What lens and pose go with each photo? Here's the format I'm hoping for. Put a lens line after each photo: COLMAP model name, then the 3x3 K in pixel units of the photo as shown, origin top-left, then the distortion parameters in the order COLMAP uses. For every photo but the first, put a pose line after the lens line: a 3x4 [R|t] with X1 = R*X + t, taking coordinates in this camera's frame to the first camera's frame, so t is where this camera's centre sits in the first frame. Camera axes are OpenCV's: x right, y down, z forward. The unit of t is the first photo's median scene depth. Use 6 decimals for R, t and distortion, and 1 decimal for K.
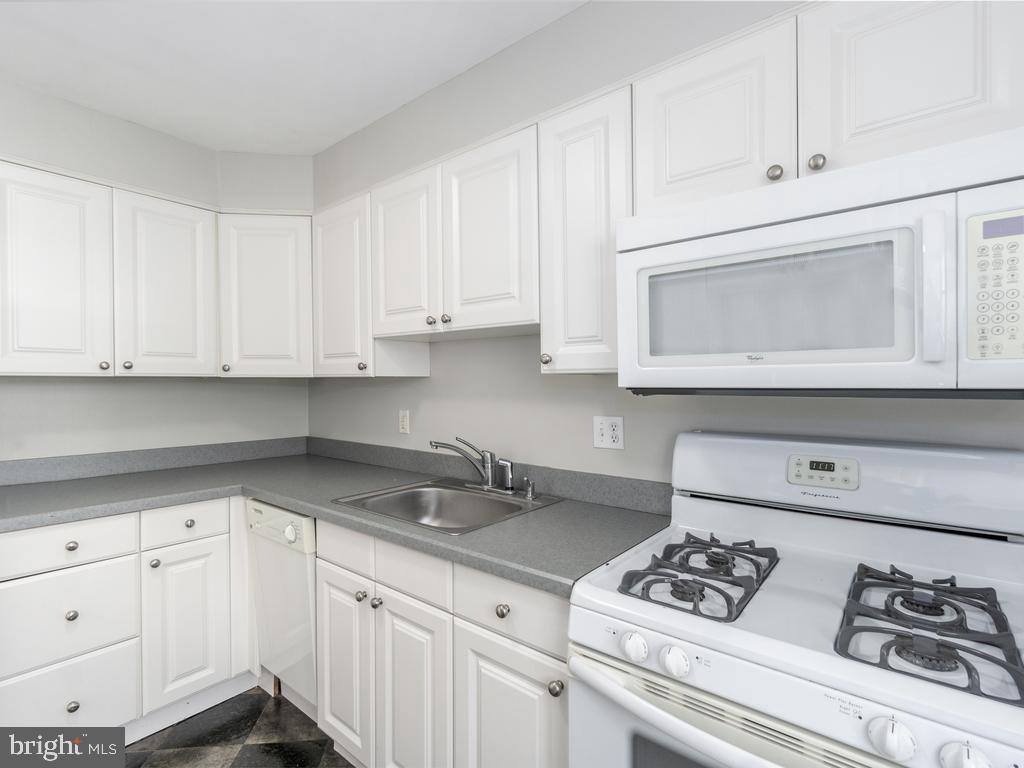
lens RADIAL K [[492.7, 0, 508.4], [0, 492.7, 389.9], [0, 0, 1]] dist [-0.002071, 0.000968]
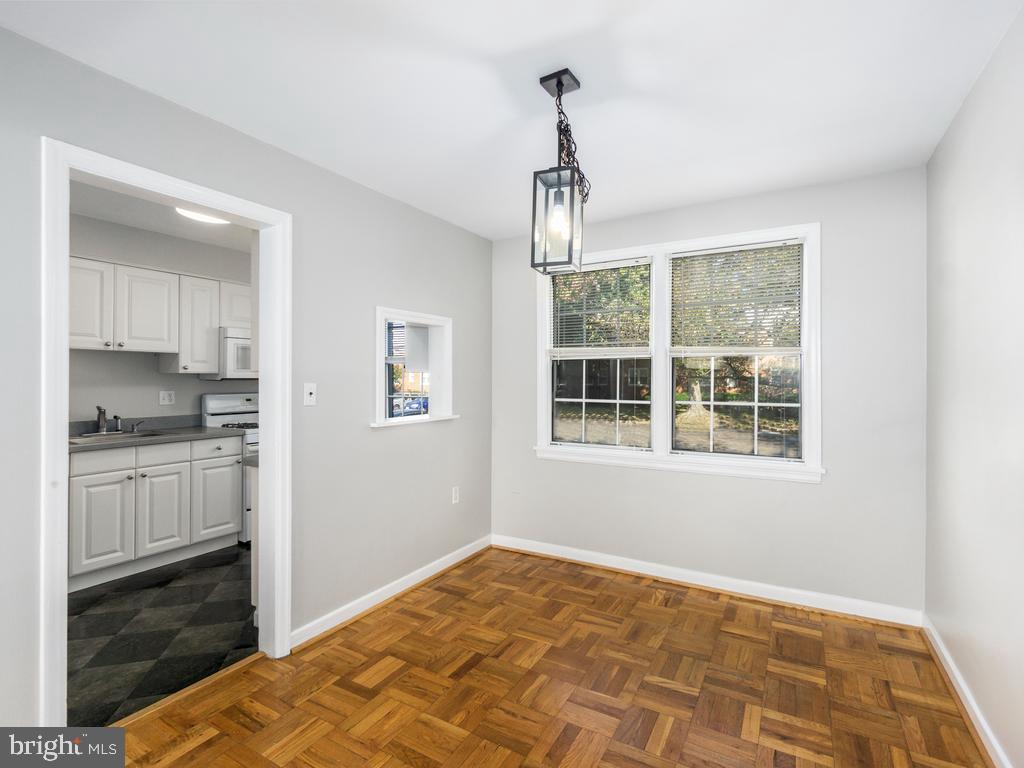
lens RADIAL K [[496.3, 0, 512.0], [0, 496.3, 384.0], [0, 0, 1]] dist [-0.001841, 0.000569]
pose [[-0.156739, -0.011270, 0.987576, -2.841934], [0.008420, 0.999883, 0.012747, 0.005606], [-0.987604, 0.010314, -0.156626, -0.307827]]
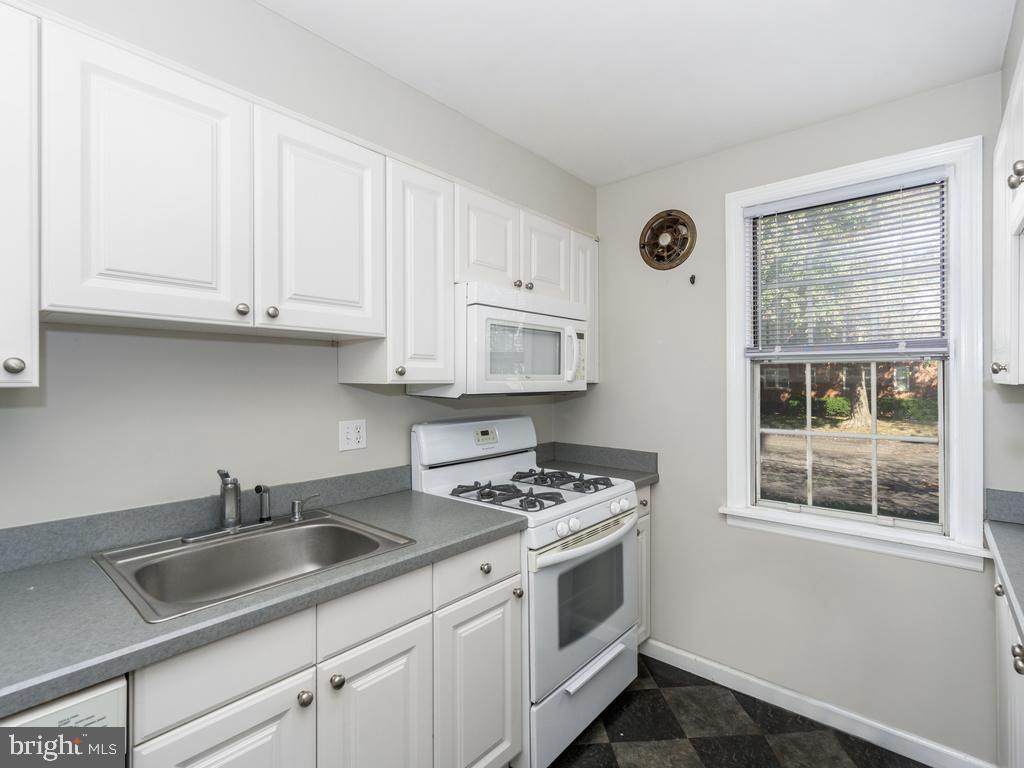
lens RADIAL K [[496.3, 0, 512.0], [0, 496.3, 384.0], [0, 0, 1]] dist [-0.001841, 0.000569]
pose [[0.019798, -0.007361, 0.999777, -1.071969], [0.009948, 0.999925, 0.007165, -0.038618], [-0.999755, 0.009804, 0.019870, 0.733649]]
